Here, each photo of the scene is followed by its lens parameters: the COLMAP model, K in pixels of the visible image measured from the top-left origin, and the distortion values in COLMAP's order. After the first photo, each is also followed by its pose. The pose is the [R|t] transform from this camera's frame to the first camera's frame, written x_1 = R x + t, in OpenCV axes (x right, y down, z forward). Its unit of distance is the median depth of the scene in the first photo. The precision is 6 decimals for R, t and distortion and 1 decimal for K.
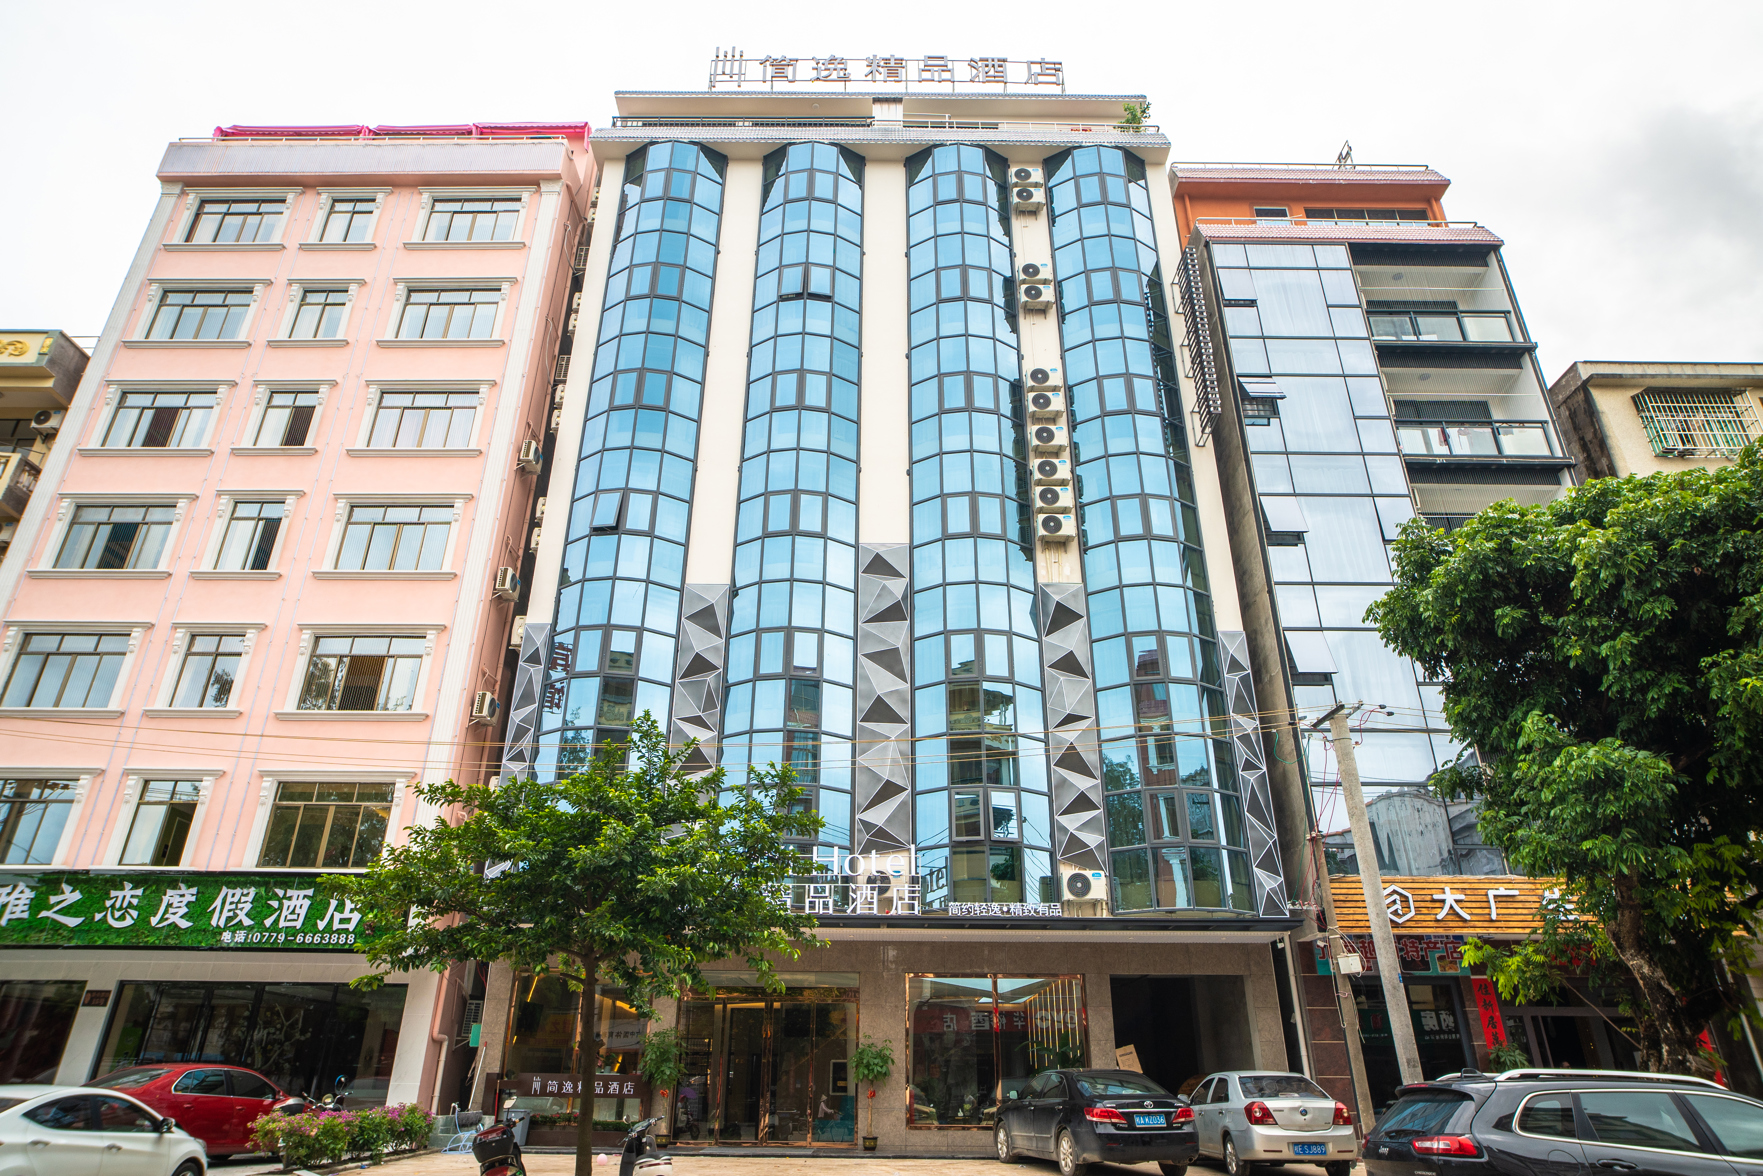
lens RADIAL K [[1058.2, 0, 878.4], [0, 1058.2, 586.3], [0, 0, 1]] dist [-0.021959, 0.012613]
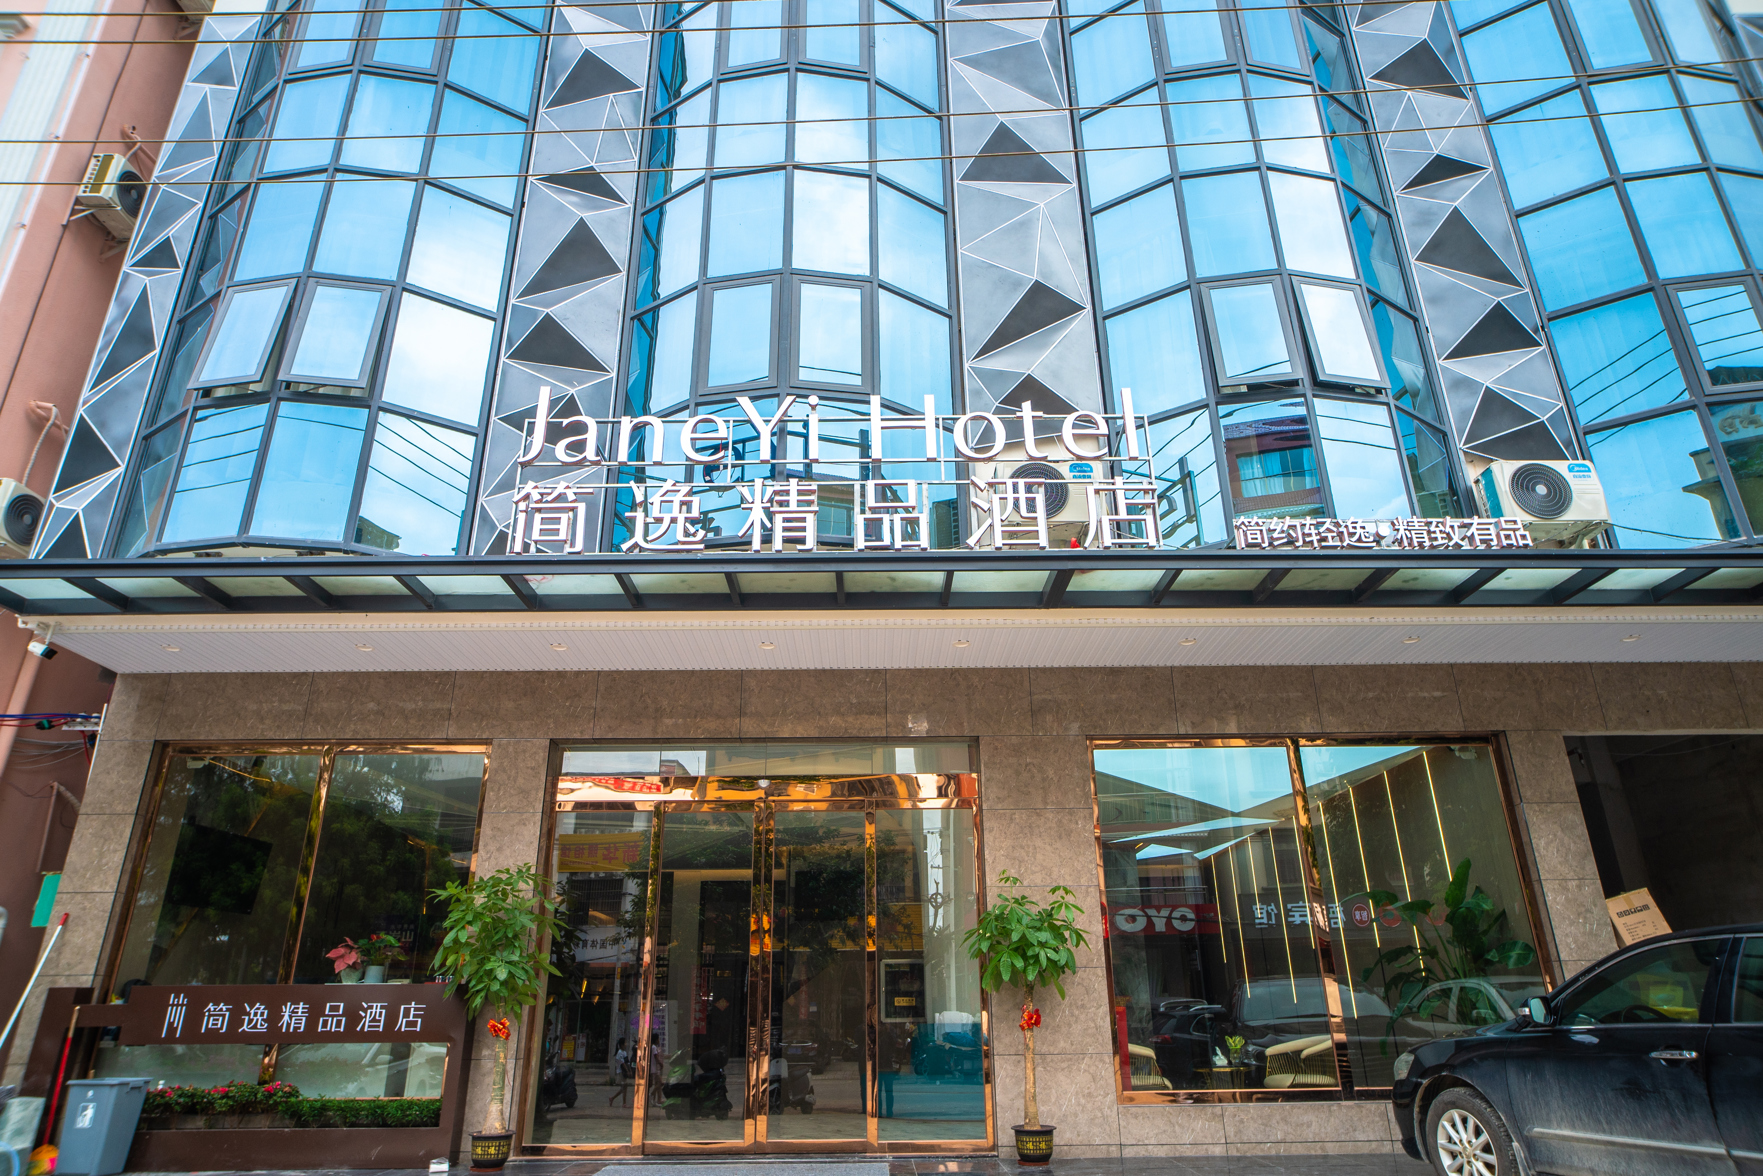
lens RADIAL K [[1058.2, 0, 882.5], [0, 1058.2, 588.3], [0, 0, 1]] dist [-0.021959, 0.012613]
pose [[0.999800, -0.015279, 0.012865, -0.062747], [0.014510, 0.998218, 0.057873, 0.292250], [-0.013727, -0.057675, 0.998241, 0.605656]]
